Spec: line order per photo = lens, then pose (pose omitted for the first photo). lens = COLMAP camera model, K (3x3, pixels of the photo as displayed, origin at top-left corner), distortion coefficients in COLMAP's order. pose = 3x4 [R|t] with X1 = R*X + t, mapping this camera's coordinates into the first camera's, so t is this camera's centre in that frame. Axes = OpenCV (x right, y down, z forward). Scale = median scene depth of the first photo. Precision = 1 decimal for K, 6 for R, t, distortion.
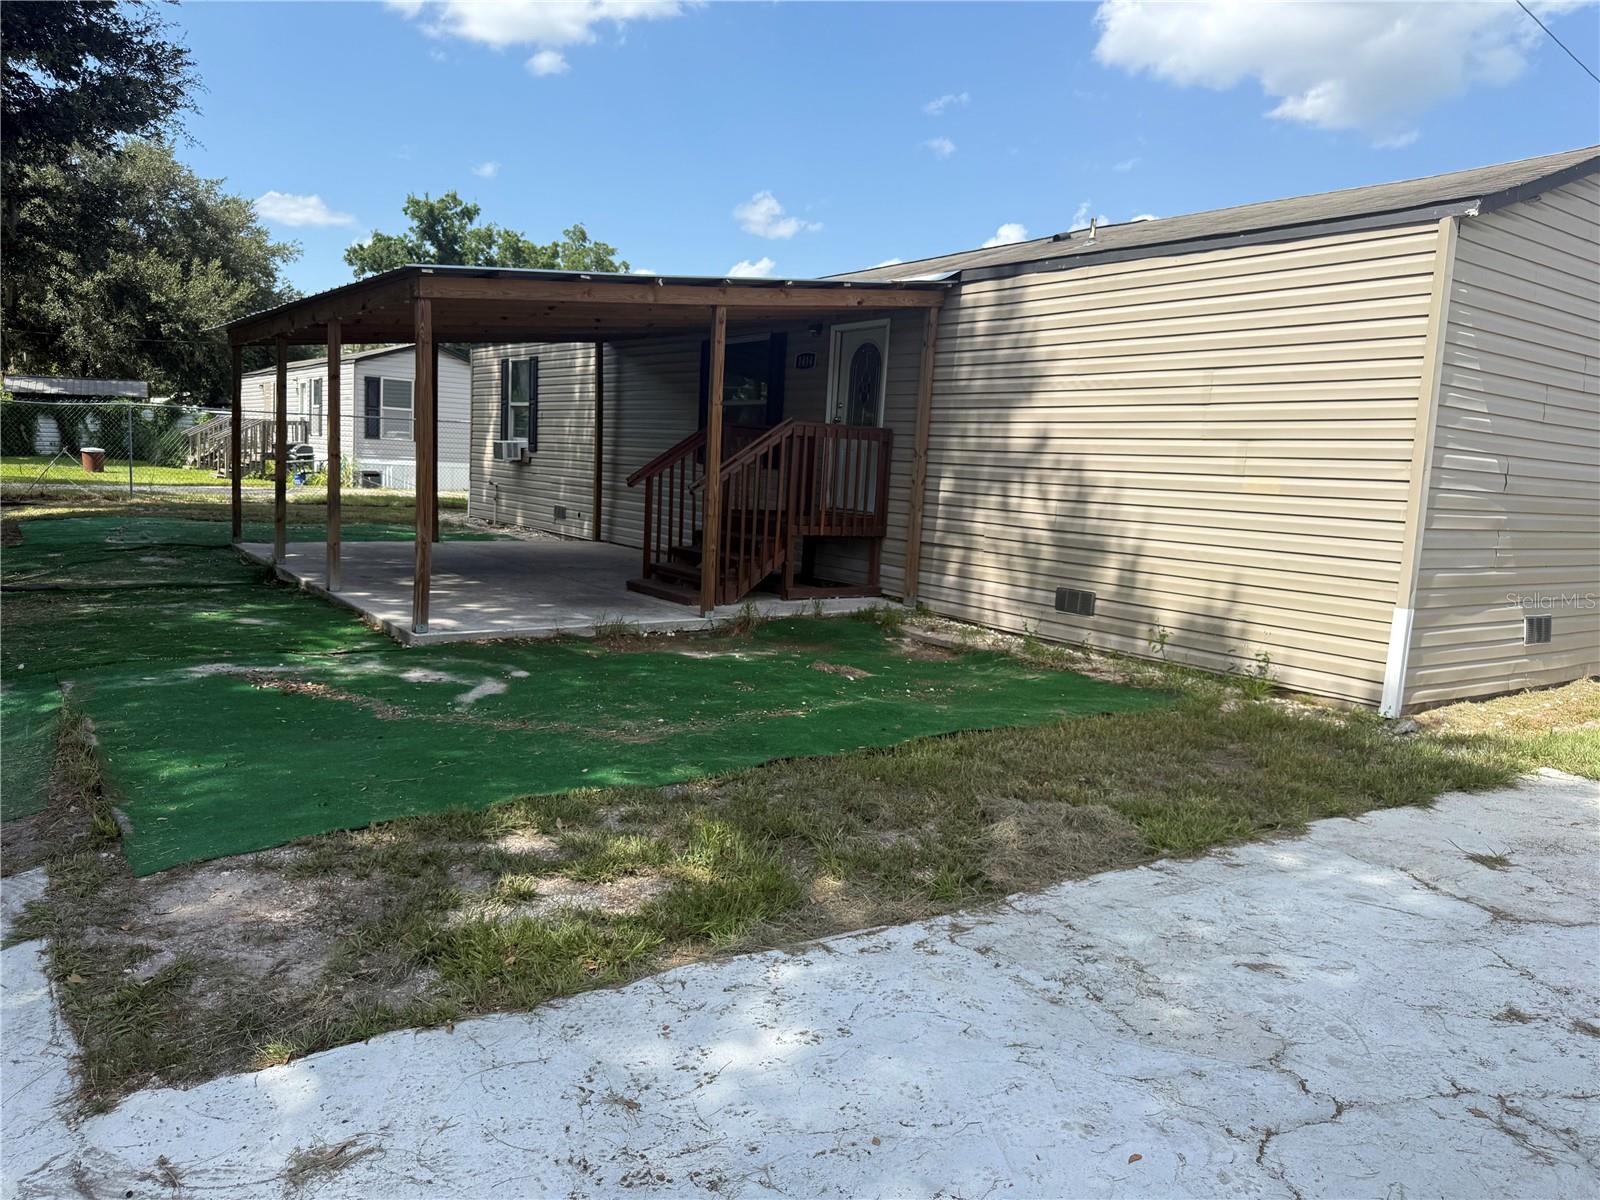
lens RADIAL K [[1149.5, 0, 800.6], [0, 1149.5, 607.7], [0, 0, 1]] dist [0.031228, -0.009269]
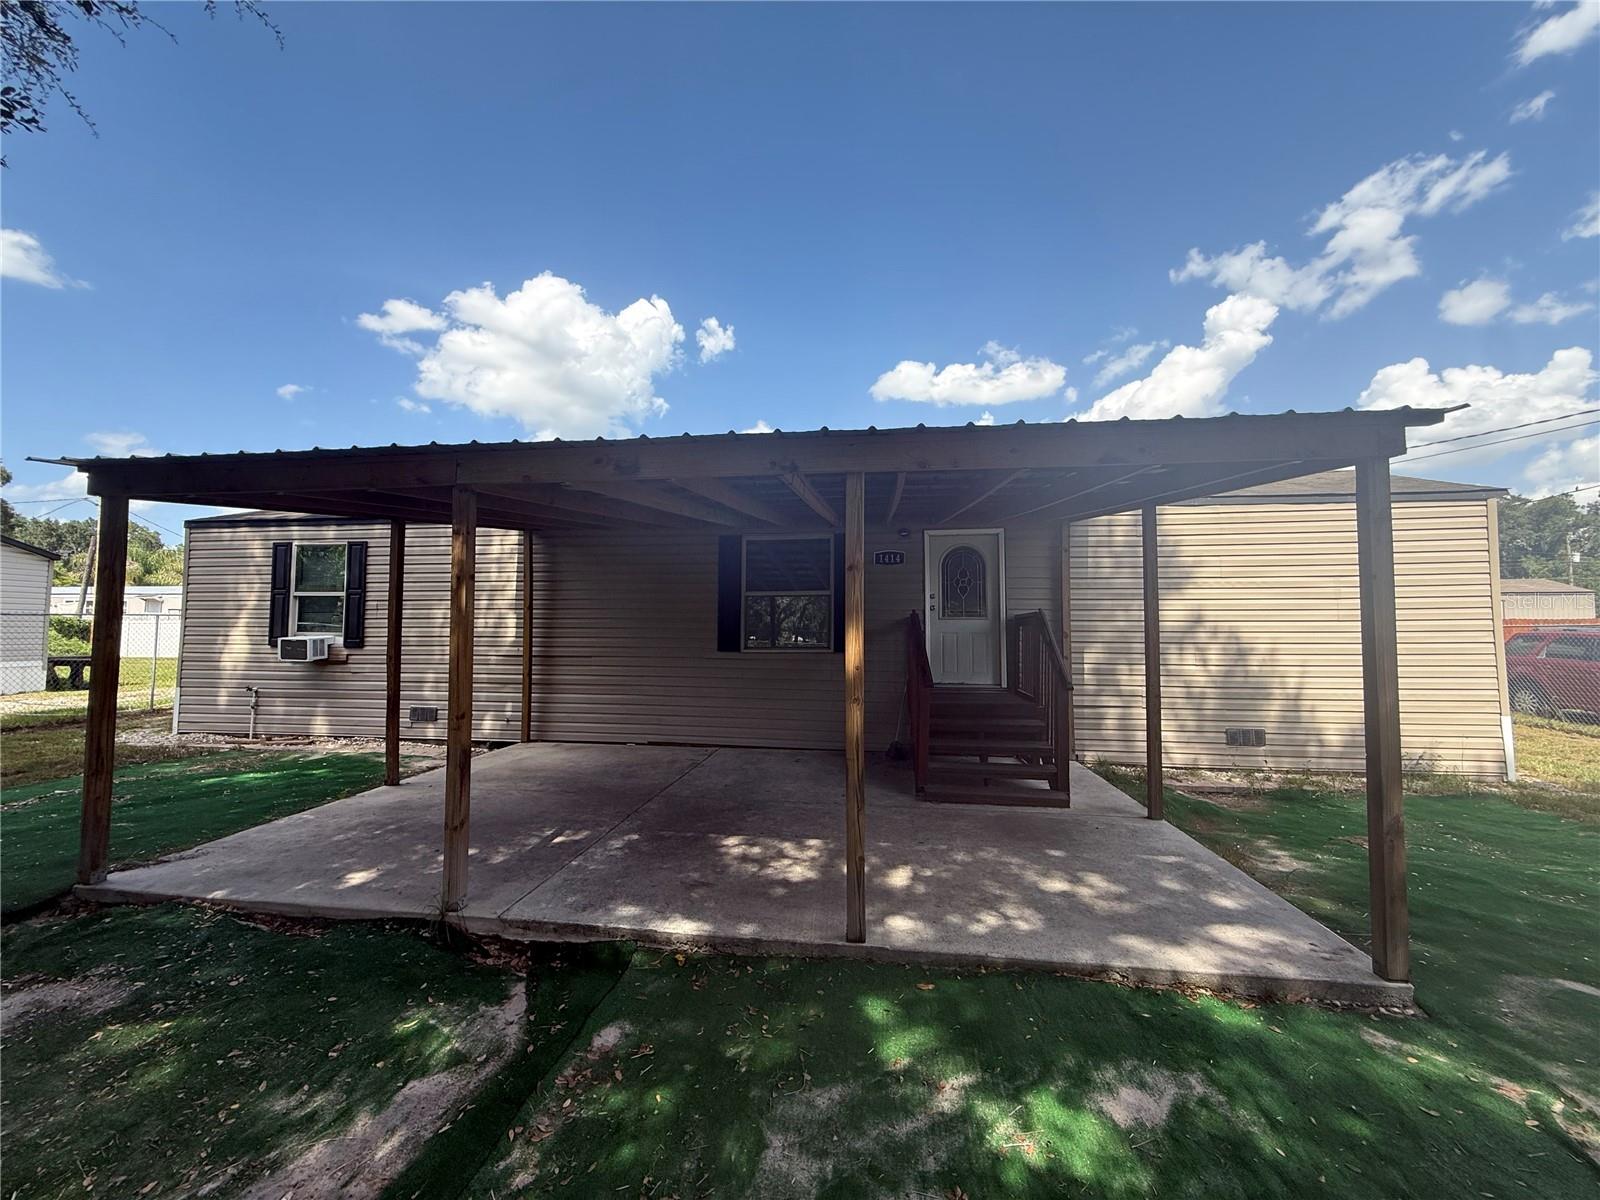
lens RADIAL K [[636.3, 0, 791.6], [0, 636.3, 601.3], [0, 0, 1]] dist [-0.000307, 0.000179]
pose [[0.687914, -0.029232, 0.725203, -0.556012], [0.126684, 0.988686, -0.080318, -0.141155], [-0.714651, 0.147124, 0.683834, 0.676671]]
